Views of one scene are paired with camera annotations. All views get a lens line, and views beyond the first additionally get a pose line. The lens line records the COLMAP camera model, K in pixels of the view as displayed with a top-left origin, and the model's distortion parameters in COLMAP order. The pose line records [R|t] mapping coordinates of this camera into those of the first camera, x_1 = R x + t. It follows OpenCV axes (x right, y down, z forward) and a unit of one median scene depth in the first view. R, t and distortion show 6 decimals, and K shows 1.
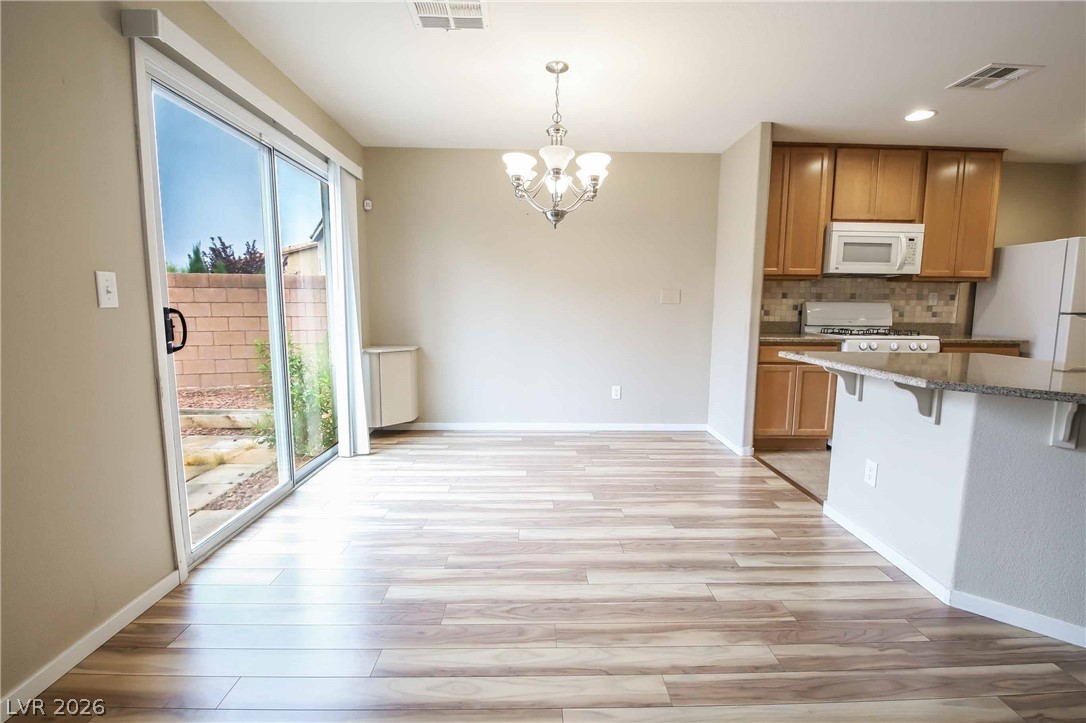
lens RADIAL K [[472.1, 0, 541.7], [0, 472.1, 362.0], [0, 0, 1]] dist [-0.012356, -0.005539]
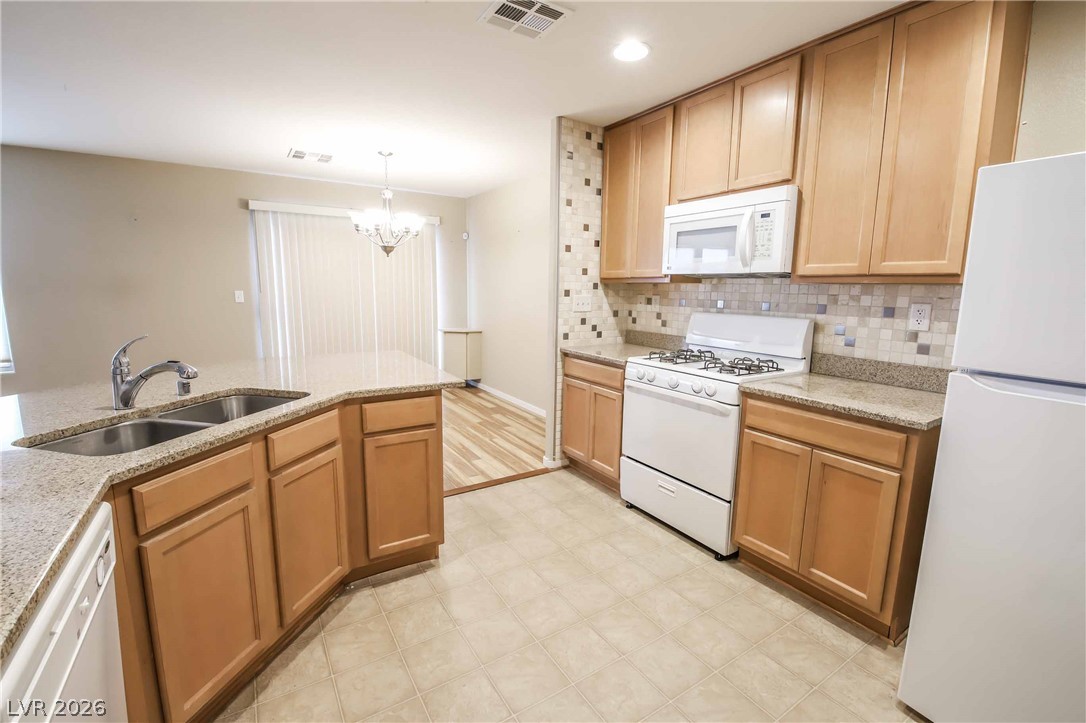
lens RADIAL K [[472.1, 0, 544.4], [0, 472.1, 360.8], [0, 0, 1]] dist [-0.012356, -0.005539]
pose [[0.515302, 0.132759, -0.846663, 1.151313], [-0.112851, 0.989837, 0.086525, -0.095251], [0.849546, 0.050960, 0.525047, 0.440794]]
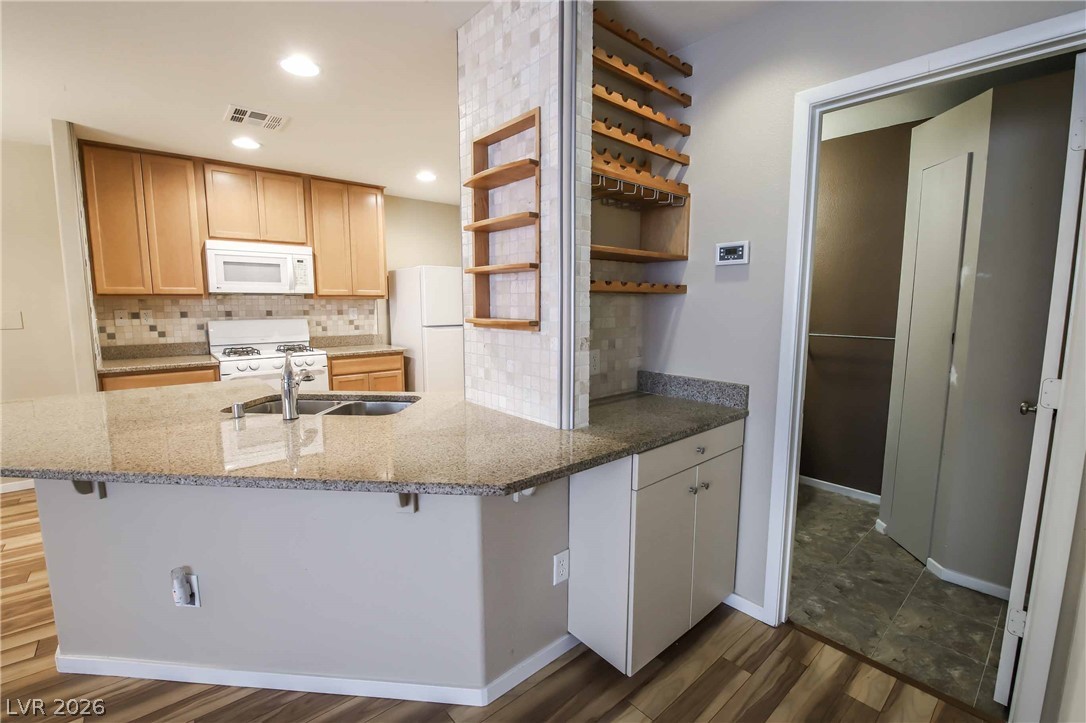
lens RADIAL K [[472.1, 0, 545.7], [0, 472.1, 360.1], [0, 0, 1]] dist [-0.012356, -0.005539]
pose [[0.771205, -0.084299, 0.630981, 0.516139], [0.080894, 0.996135, 0.034212, -0.028455], [-0.631426, 0.024659, 0.775044, -0.171025]]
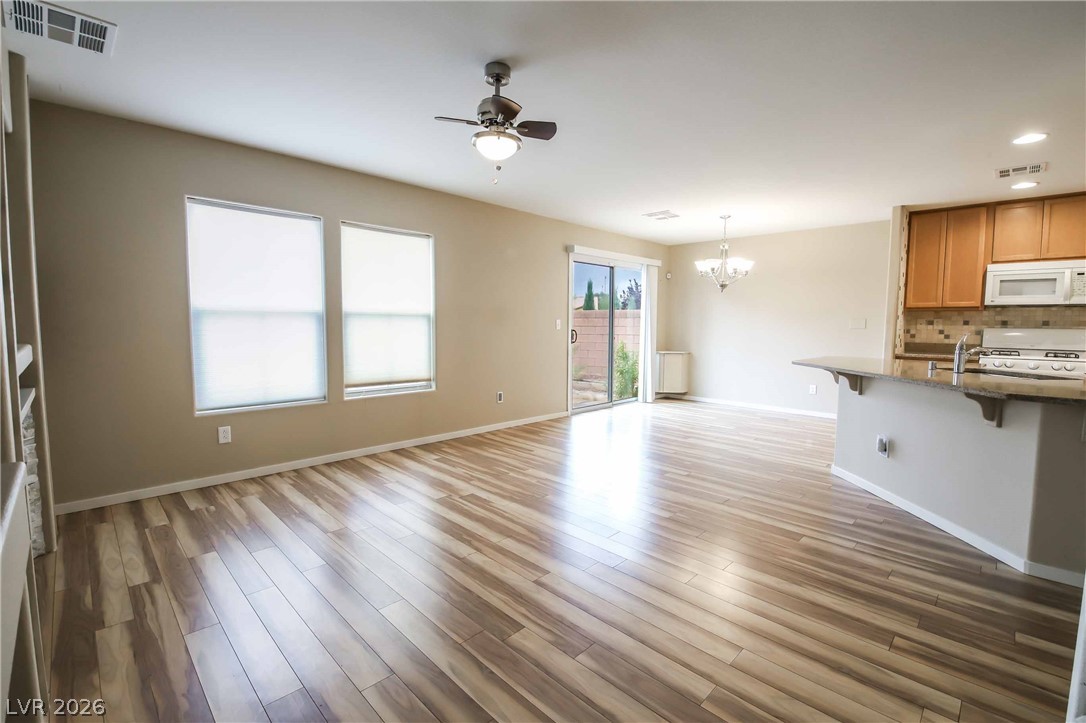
lens RADIAL K [[472.1, 0, 548.1], [0, 472.1, 360.6], [0, 0, 1]] dist [-0.012356, -0.005539]
pose [[0.694404, 0.053142, -0.717621, 0.687278], [-0.088674, 0.995988, -0.012050, 0.072857], [0.714101, 0.072002, 0.696330, -0.659955]]
